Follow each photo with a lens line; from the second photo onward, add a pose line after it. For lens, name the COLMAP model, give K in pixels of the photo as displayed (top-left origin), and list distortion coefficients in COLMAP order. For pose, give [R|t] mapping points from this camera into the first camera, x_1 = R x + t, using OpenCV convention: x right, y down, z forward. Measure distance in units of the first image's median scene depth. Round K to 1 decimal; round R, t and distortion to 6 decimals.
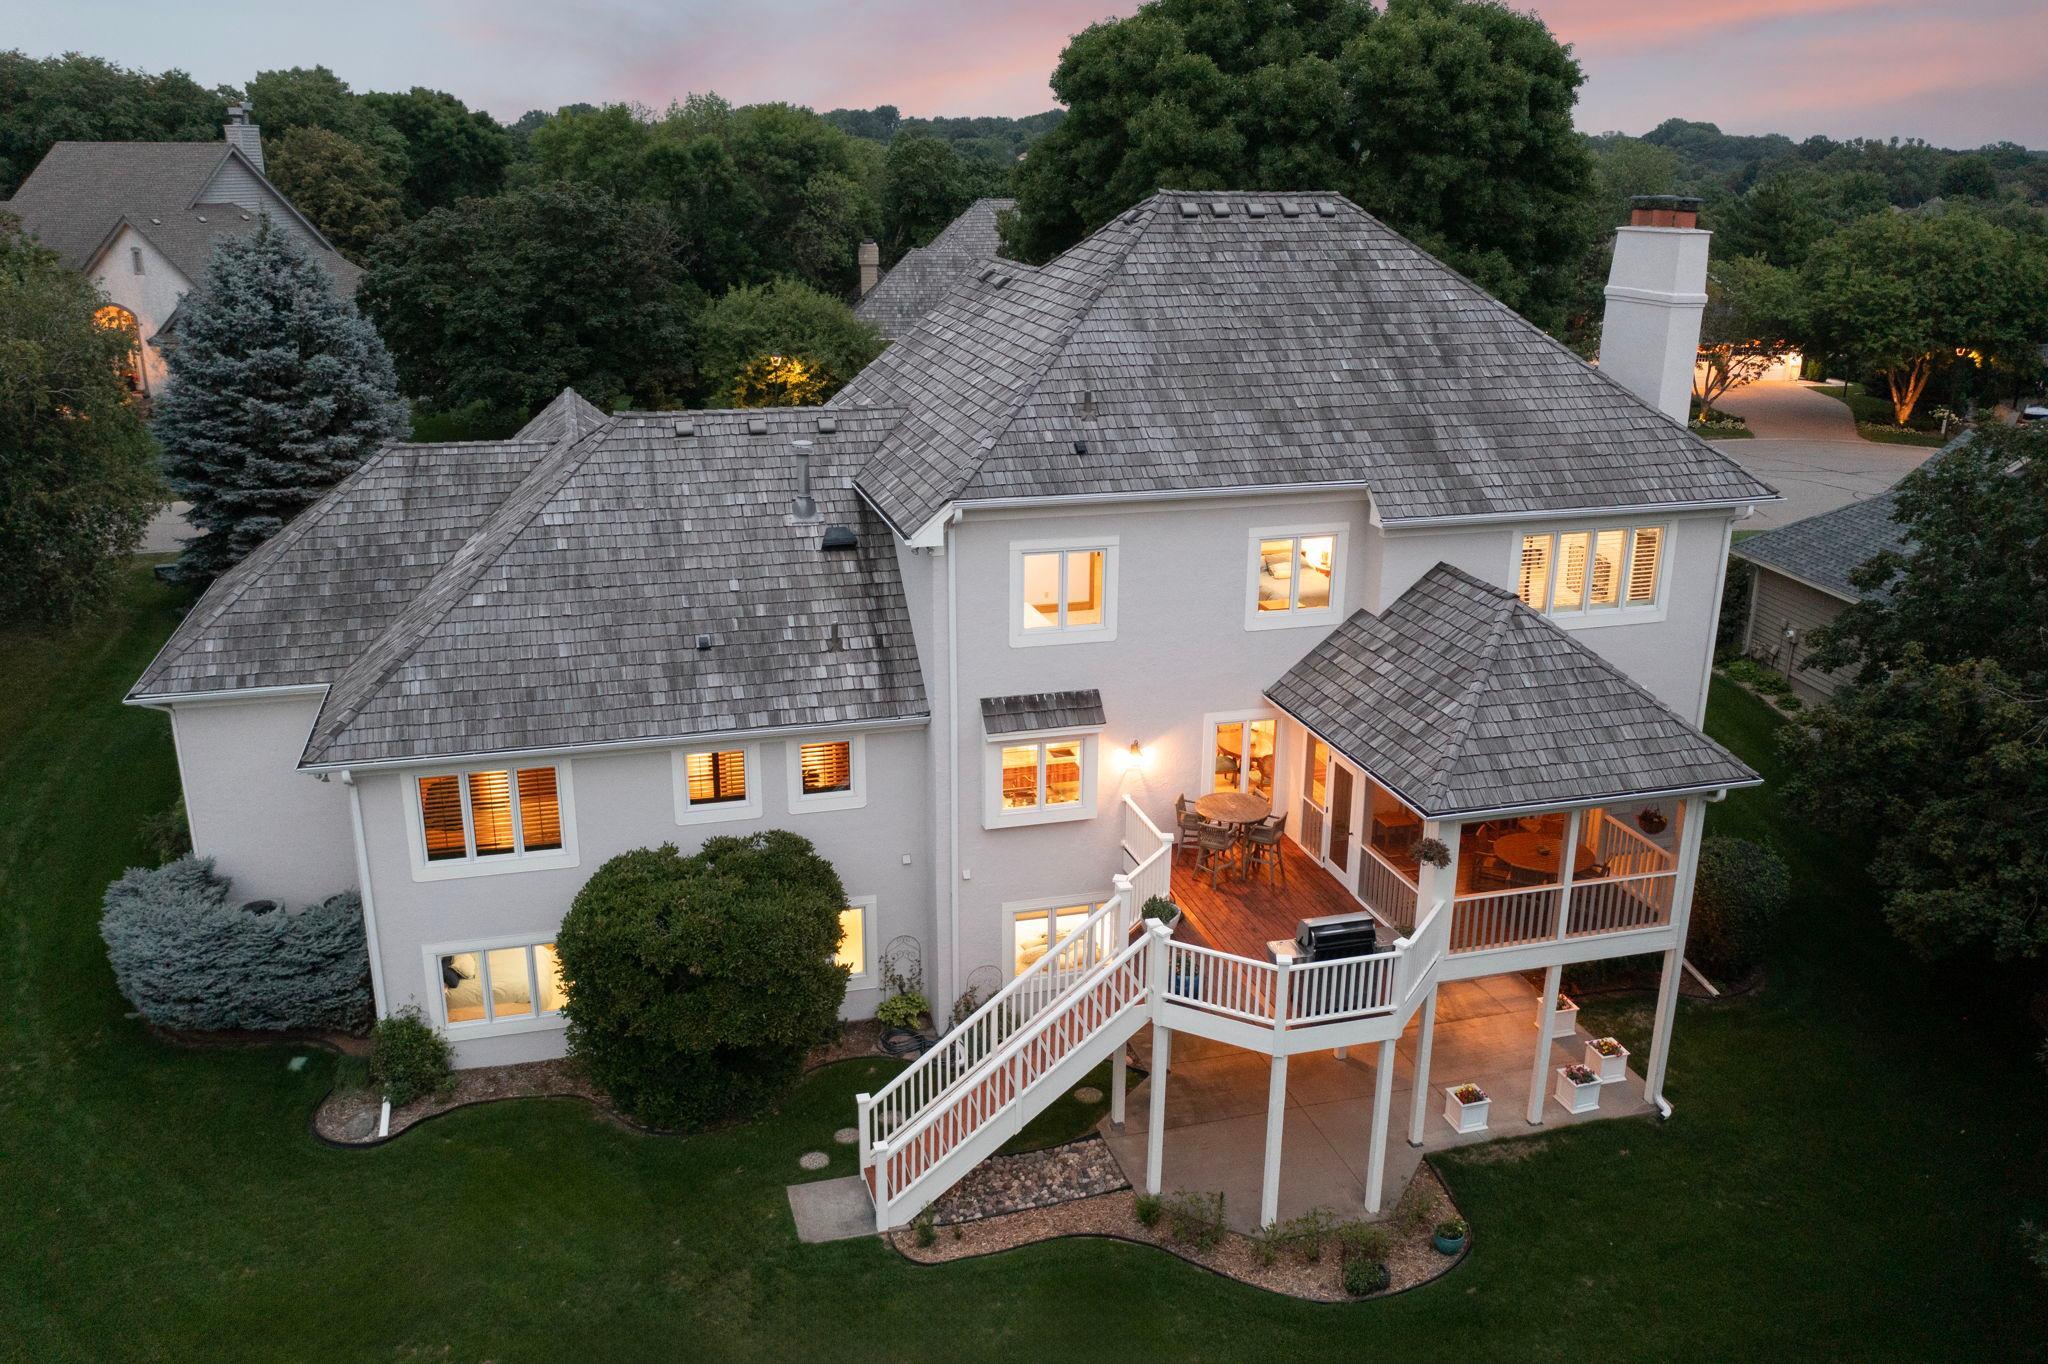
lens RADIAL K [[1596.3, 0, 1024.0], [0, 1596.3, 682.0], [0, 0, 1]] dist [-0.006655, 0.003528]
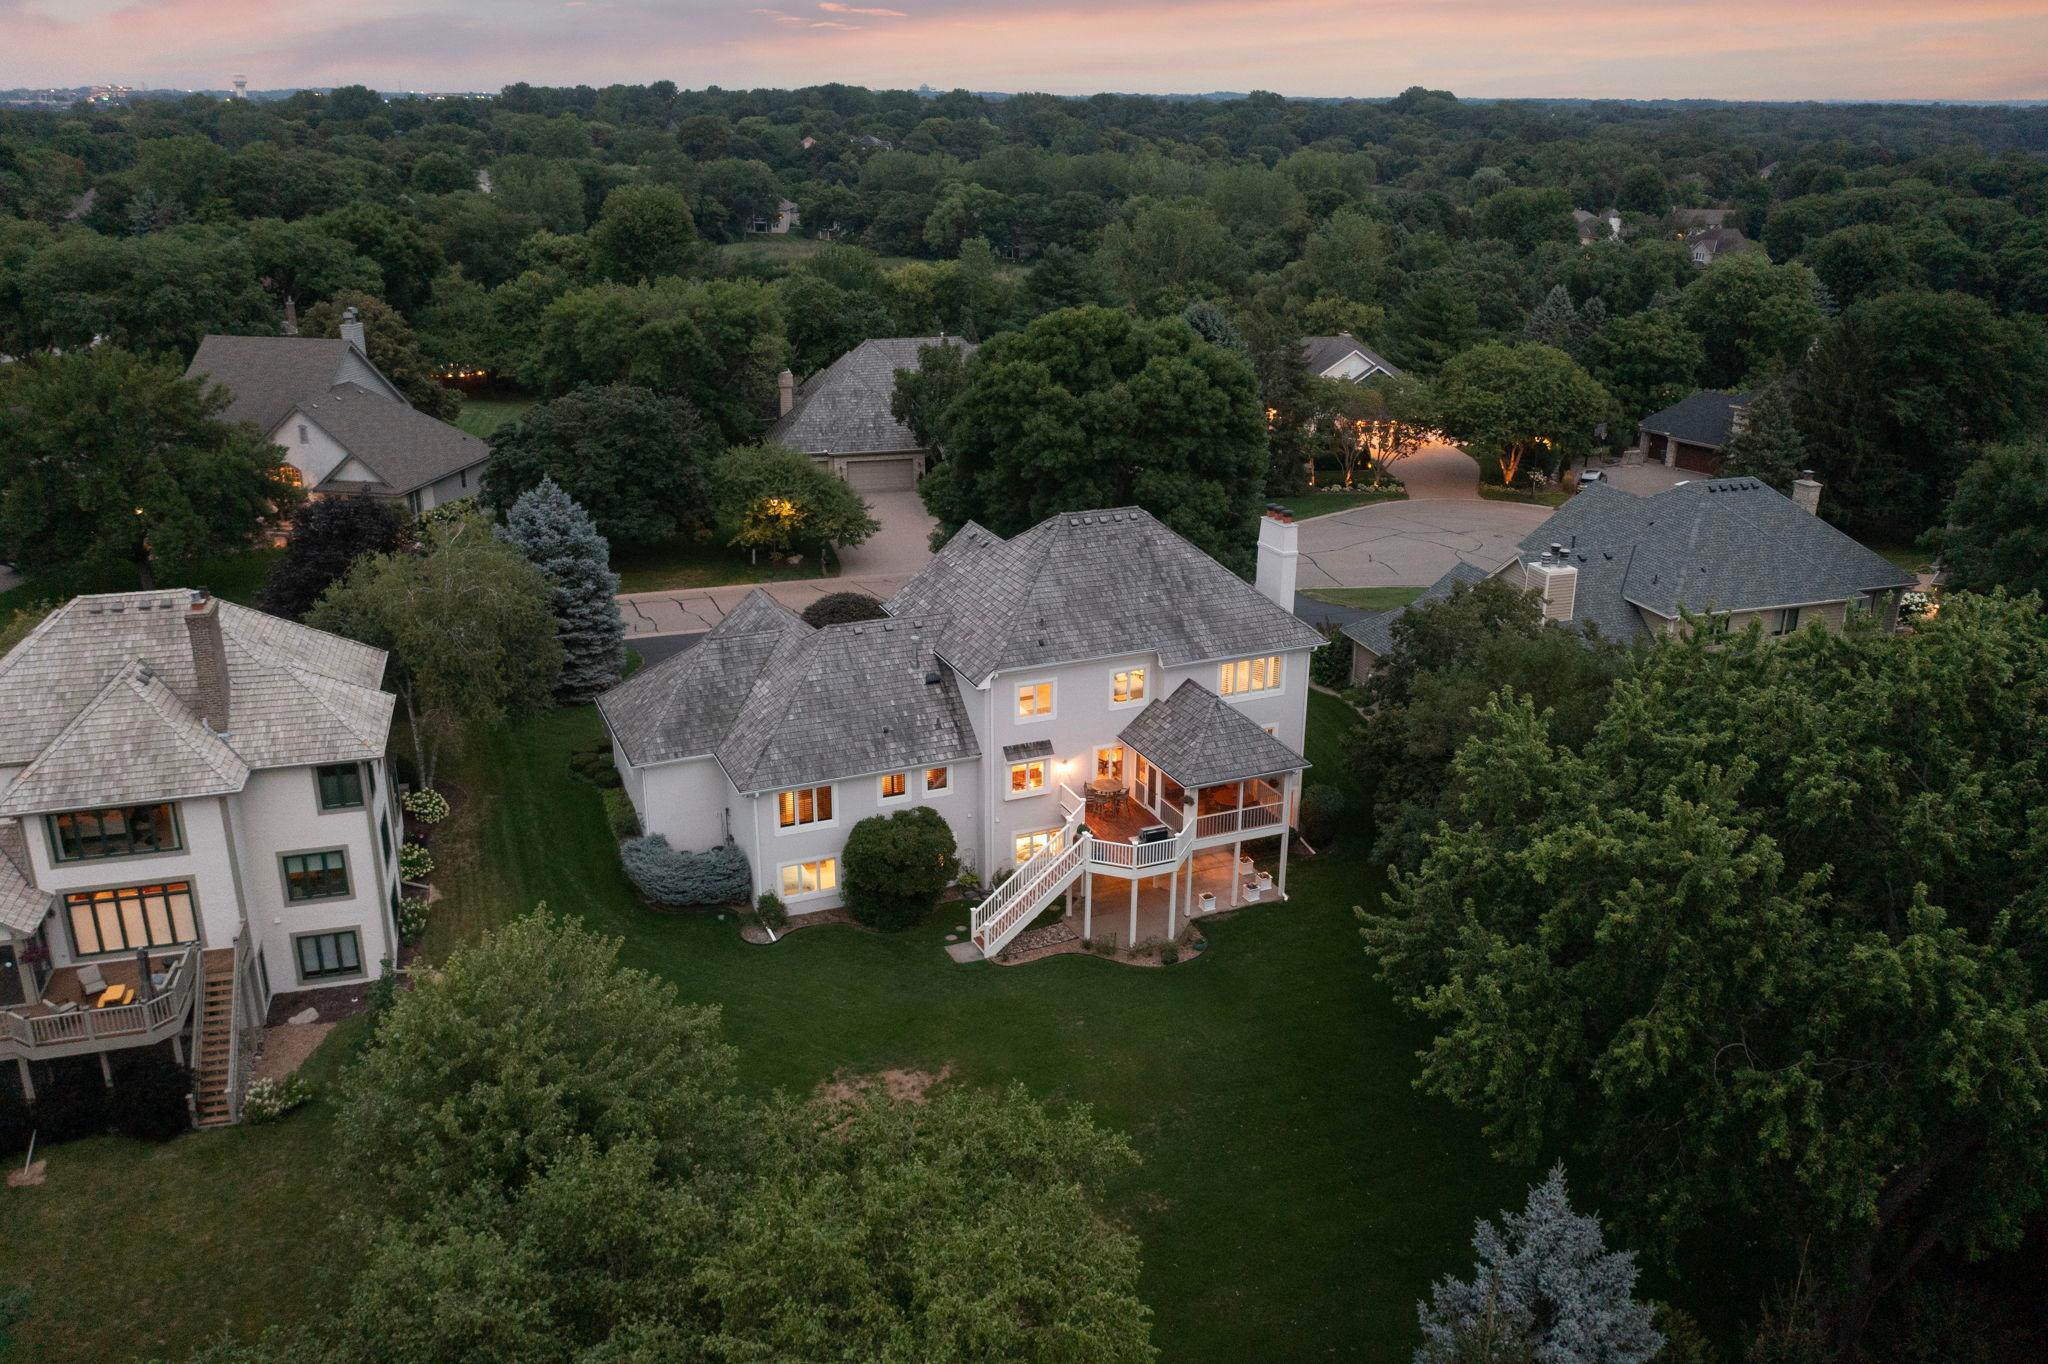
lens RADIAL K [[1590.2, 0, 1024.0], [0, 1590.2, 682.0], [0, 0, 1]] dist [-0.000654, -0.001051]
pose [[0.990561, -0.048372, 0.128257, -0.289965], [0.044522, 0.998472, 0.032720, -0.159529], [-0.129644, -0.026701, 0.991201, -1.335920]]
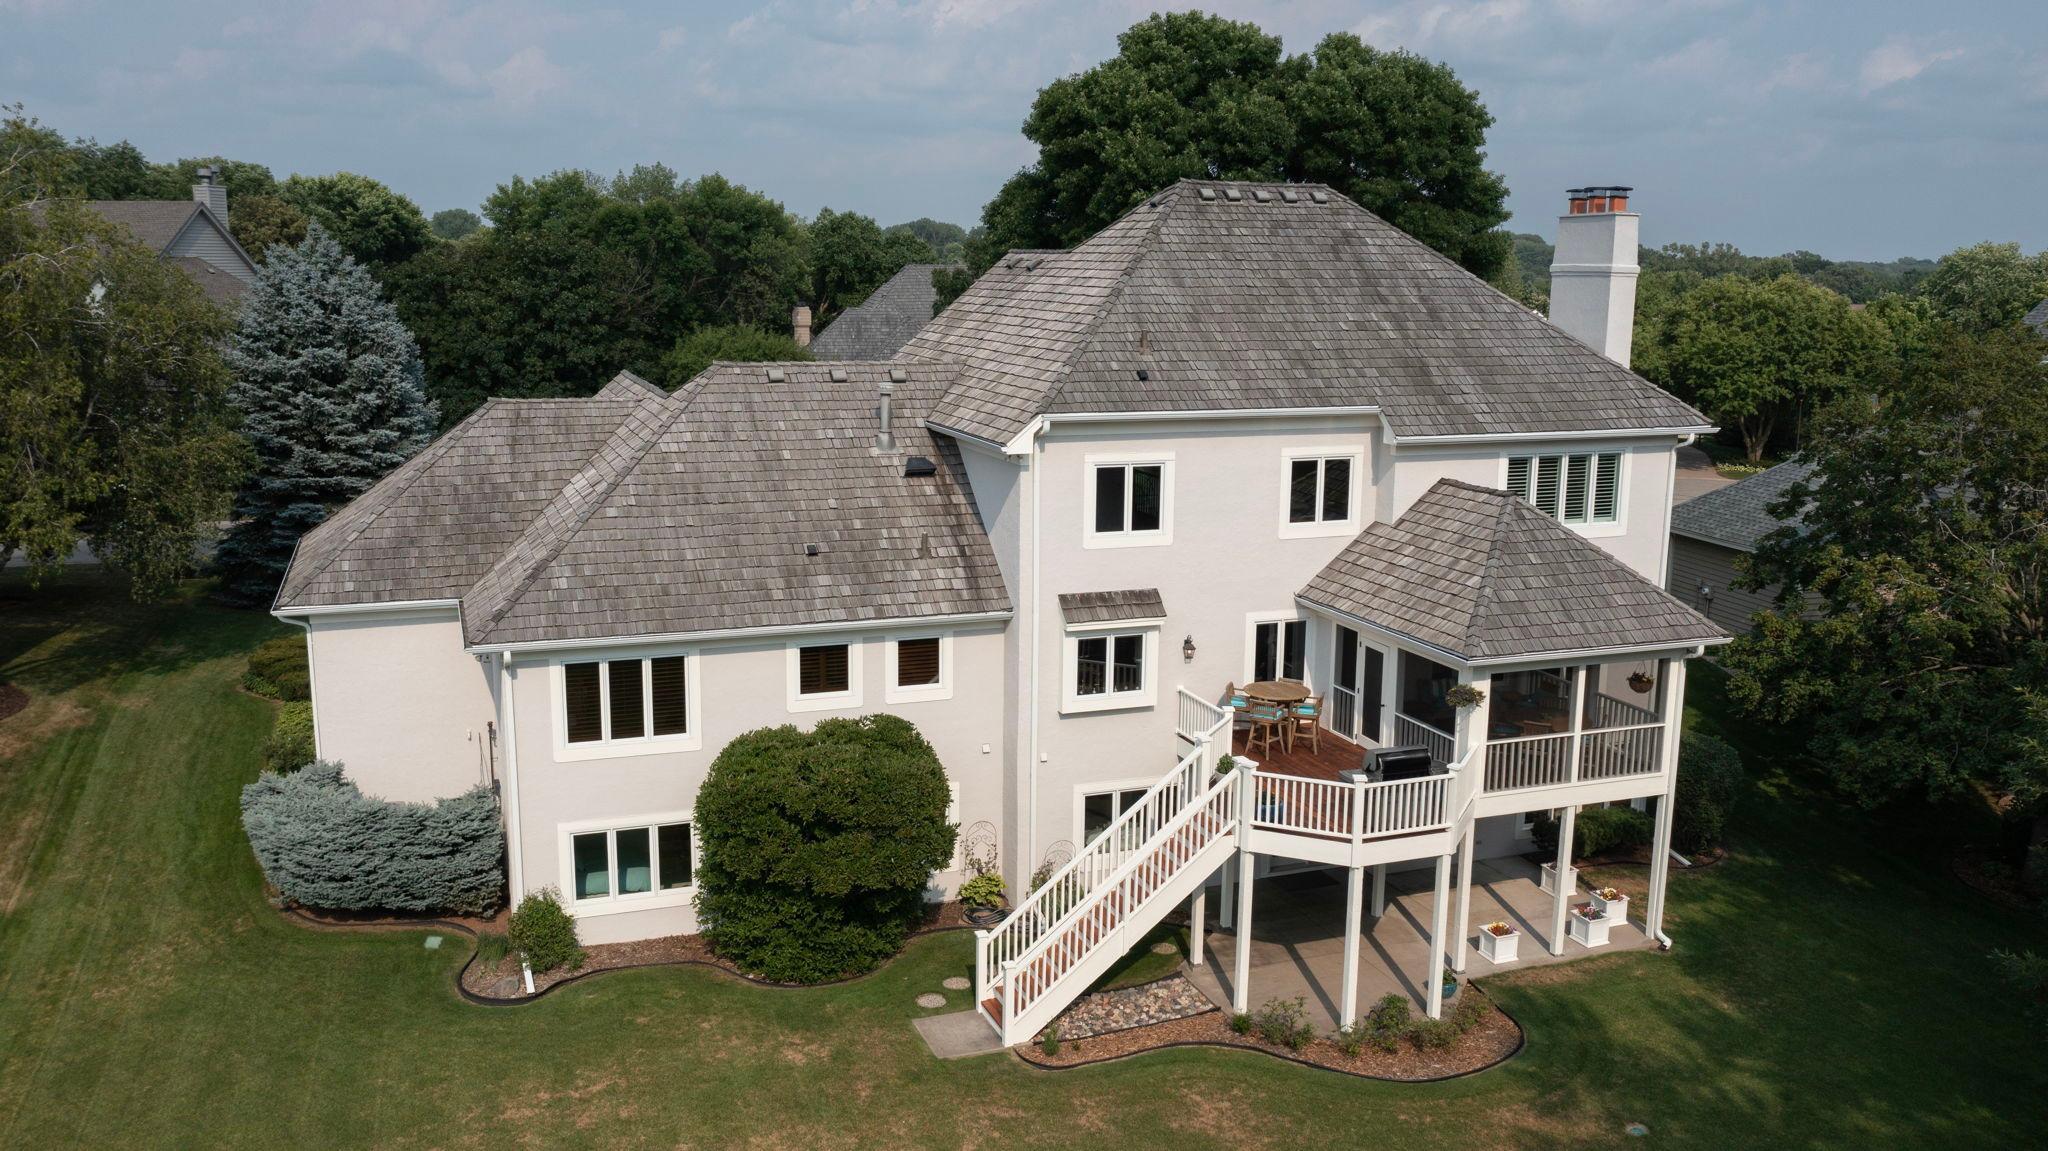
lens RADIAL K [[1596.7, 0, 1024.0], [0, 1596.7, 575.5], [0, 0, 1]] dist [-0.008315, -0.001527]
pose [[0.996514, -0.013139, 0.082384, -0.141236], [0.023418, 0.991870, -0.125080, 0.135048], [-0.080070, 0.126573, 0.988720, -0.120281]]
